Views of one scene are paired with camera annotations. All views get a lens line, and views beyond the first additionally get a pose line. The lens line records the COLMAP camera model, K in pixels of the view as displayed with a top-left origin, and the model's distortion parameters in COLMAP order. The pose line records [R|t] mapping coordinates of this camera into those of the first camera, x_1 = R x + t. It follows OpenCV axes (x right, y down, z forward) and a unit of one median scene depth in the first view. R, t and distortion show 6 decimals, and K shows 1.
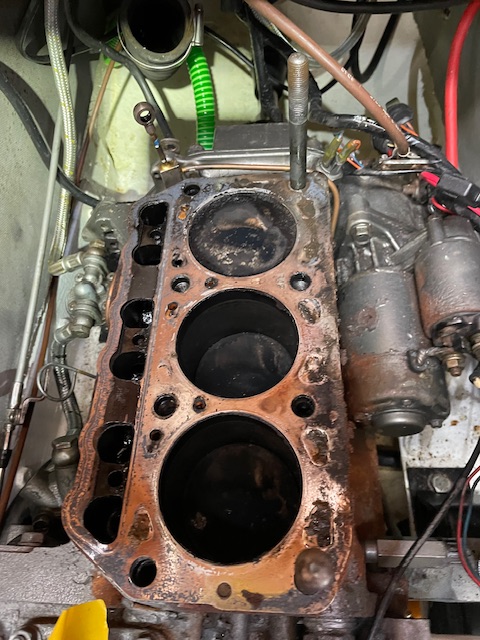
lens RADIAL K [[505.8, 0, 240.0], [0, 505.8, 320.0], [0, 0, 1]] dist [0.093860, -0.179467]
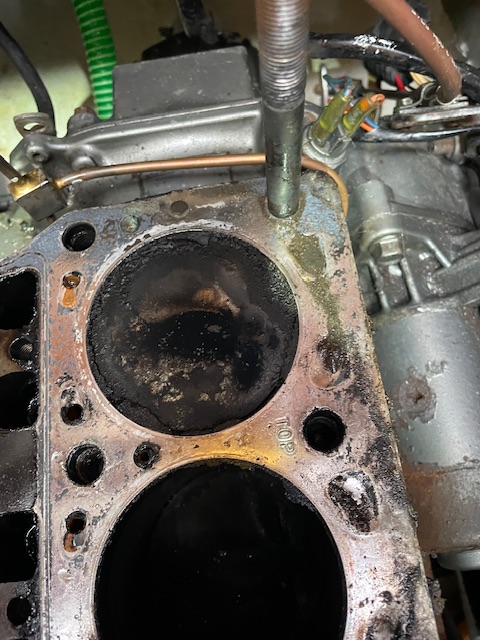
lens RADIAL K [[505.8, 0, 240.0], [0, 505.8, 320.0], [0, 0, 1]] dist [0.093860, -0.179467]
pose [[0.985732, -0.152220, 0.071846, 0.015549], [0.135431, 0.970699, 0.198501, -0.258540], [-0.099957, -0.185939, 0.977464, 0.472311]]
